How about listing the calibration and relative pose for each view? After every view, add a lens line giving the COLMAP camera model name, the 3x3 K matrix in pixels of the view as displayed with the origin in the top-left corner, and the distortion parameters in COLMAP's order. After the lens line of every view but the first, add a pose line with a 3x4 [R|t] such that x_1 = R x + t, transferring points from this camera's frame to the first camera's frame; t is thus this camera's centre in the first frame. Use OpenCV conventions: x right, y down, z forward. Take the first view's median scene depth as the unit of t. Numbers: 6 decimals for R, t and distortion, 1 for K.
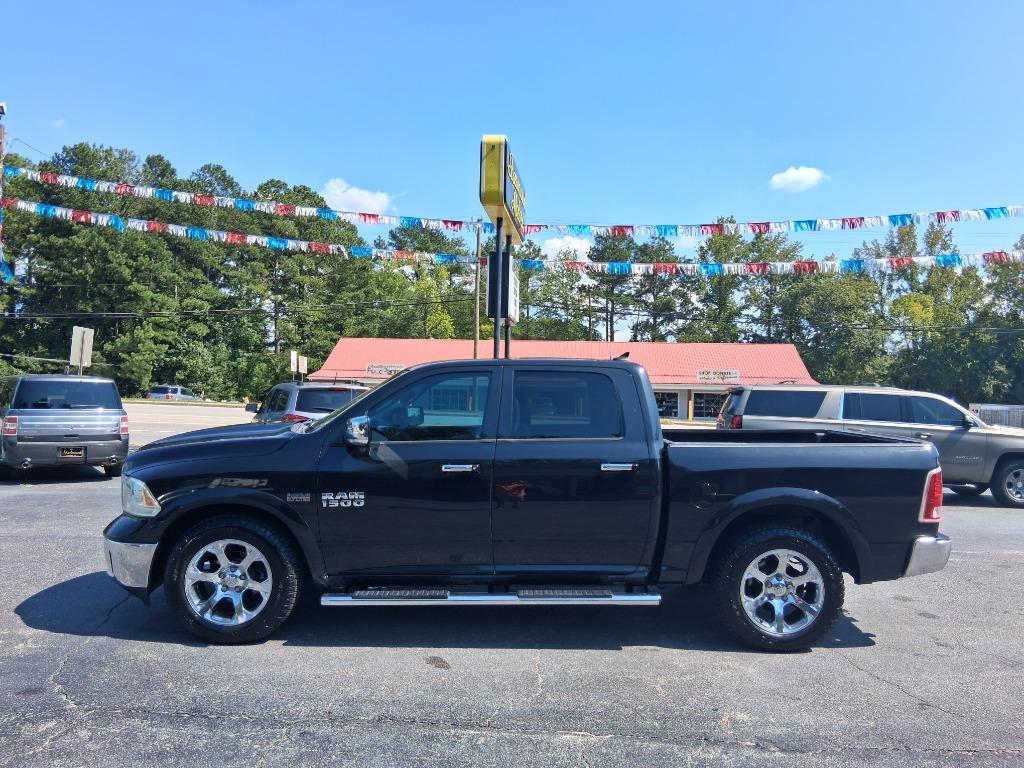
lens RADIAL K [[794.7, 0, 520.0], [0, 794.7, 384.2], [0, 0, 1]] dist [0.098208, -0.196063]
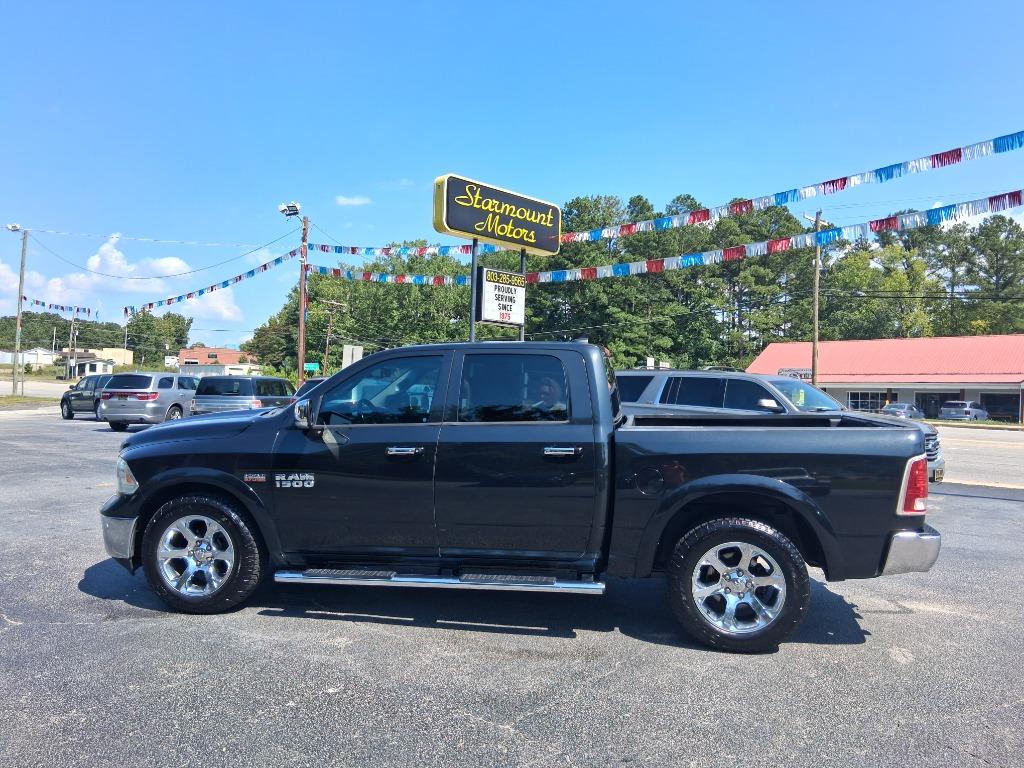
lens RADIAL K [[769.9, 0, 526.7], [0, 769.9, 388.3], [0, 0, 1]] dist [0.095517, -0.159307]
pose [[0.770324, -0.012086, -0.637538, 0.159512], [0.008170, 0.999925, -0.009083, 0.005995], [0.637600, 0.001788, 0.770365, 0.028906]]
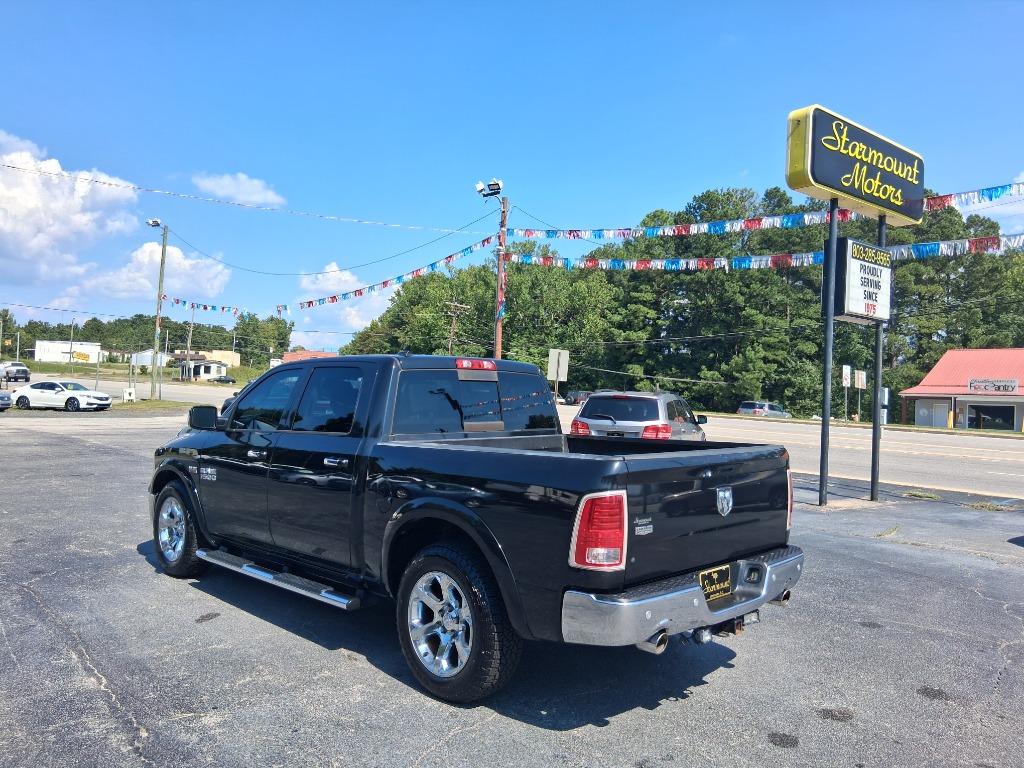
lens RADIAL K [[773.8, 0, 512.0], [0, 773.8, 384.0], [0, 0, 1]] dist [0.090006, -0.156437]
pose [[0.688999, -0.010544, -0.724686, 0.069850], [-0.006686, 0.999759, -0.020903, 0.001808], [0.724732, 0.019247, 0.688762, 0.035282]]
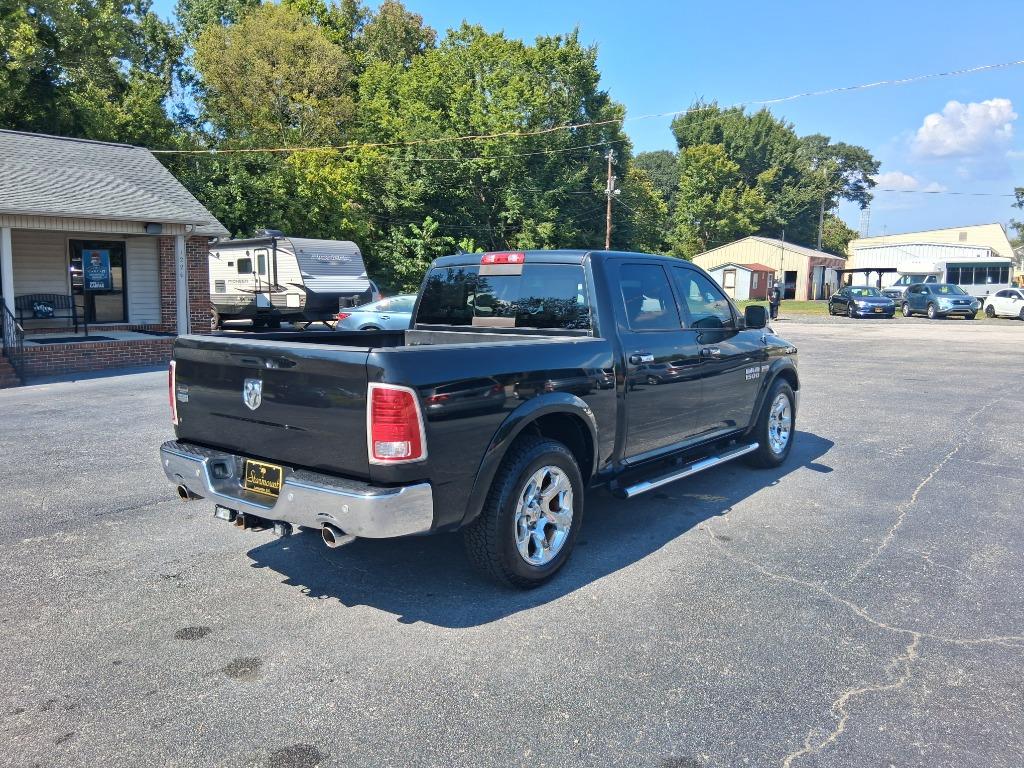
lens RADIAL K [[782.6, 0, 526.8], [0, 782.6, 389.9], [0, 0, 1]] dist [0.081987, -0.133700]
pose [[-0.640557, 0.079051, -0.763831, 0.068563], [-0.009320, 0.993814, 0.110667, 0.002603], [0.767854, 0.078007, -0.635858, 0.134965]]
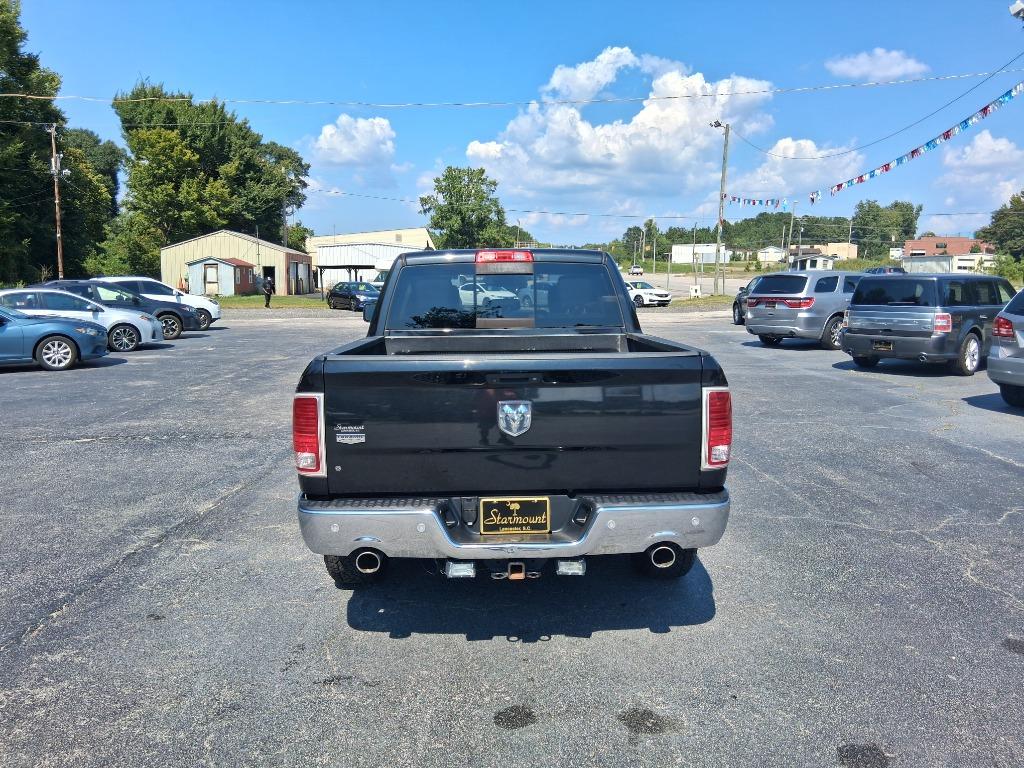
lens RADIAL K [[769.9, 0, 526.7], [0, 769.9, 388.3], [0, 0, 1]] dist [0.095517, -0.159307]
pose [[0.007505, 0.117749, -0.993015, 0.083488], [0.010944, 0.992974, 0.117826, 0.002116], [0.999912, -0.011751, 0.006163, 0.086338]]
